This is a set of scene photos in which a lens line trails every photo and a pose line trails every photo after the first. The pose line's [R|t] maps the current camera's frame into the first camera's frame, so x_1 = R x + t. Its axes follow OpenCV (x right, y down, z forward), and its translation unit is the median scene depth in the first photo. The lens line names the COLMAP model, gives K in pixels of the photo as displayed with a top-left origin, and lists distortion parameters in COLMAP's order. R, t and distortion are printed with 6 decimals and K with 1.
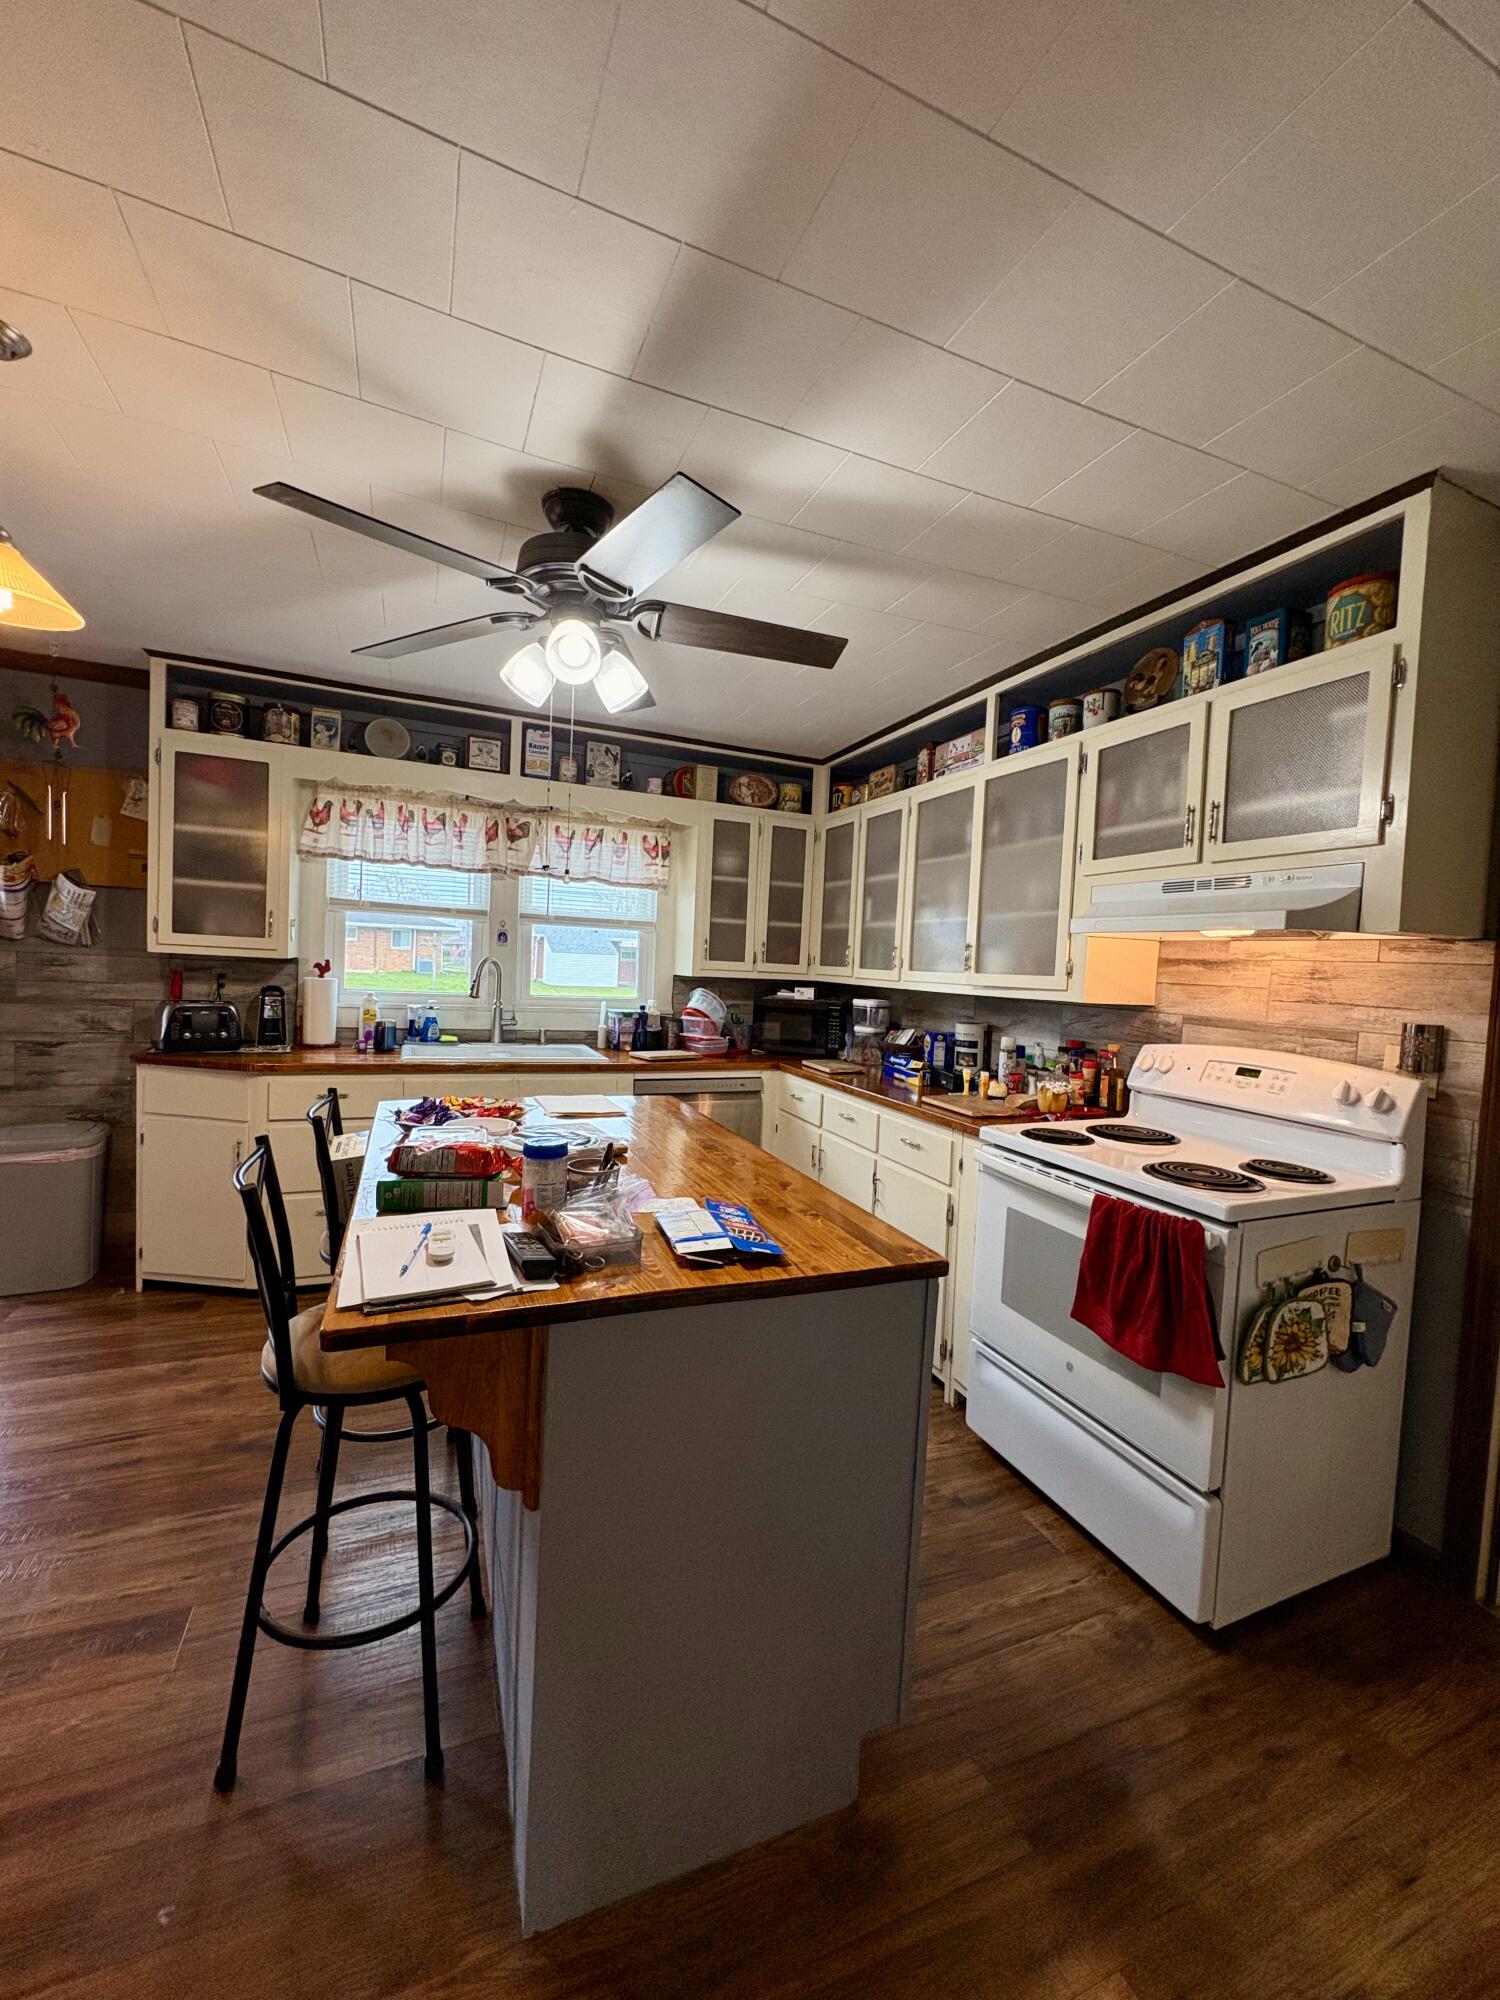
lens RADIAL K [[795.5, 0, 750.0], [0, 795.5, 1000.0], [0, 0, 1]] dist [0.000501, -0.000268]
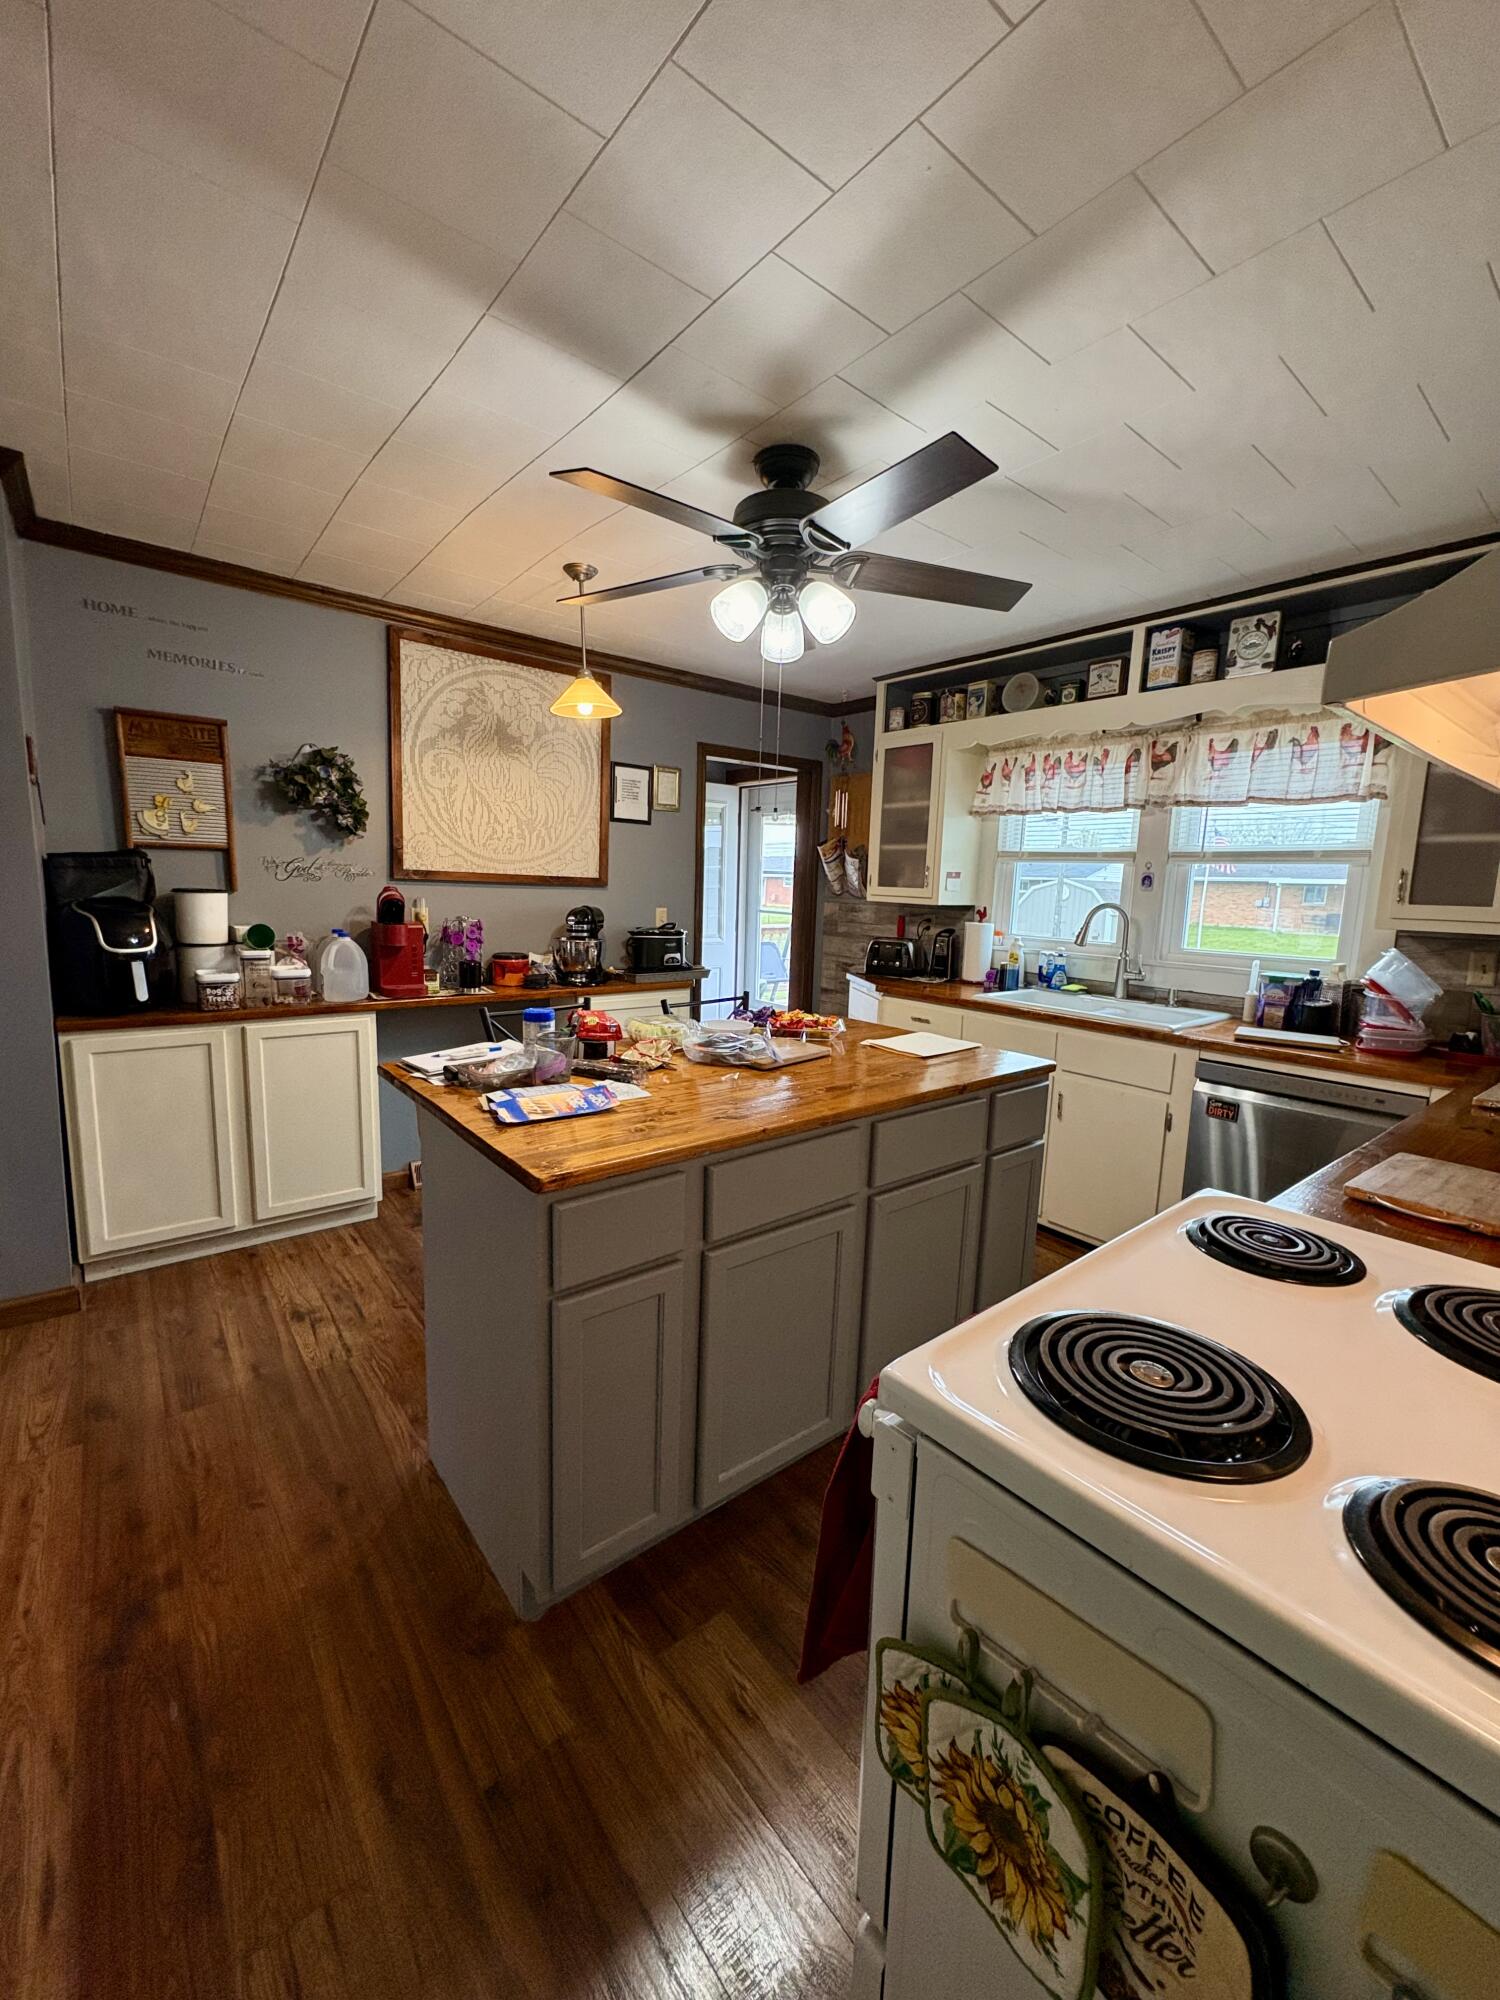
lens RADIAL K [[801.5, 0, 750.0], [0, 801.5, 1000.0], [0, 0, 1]] dist [0.000387, -0.000050]
pose [[0.280118, 0.099888, -0.954755, 0.464314], [-0.060285, 0.994439, 0.086352, 0.002545], [0.958071, 0.033369, 0.284582, 0.356107]]
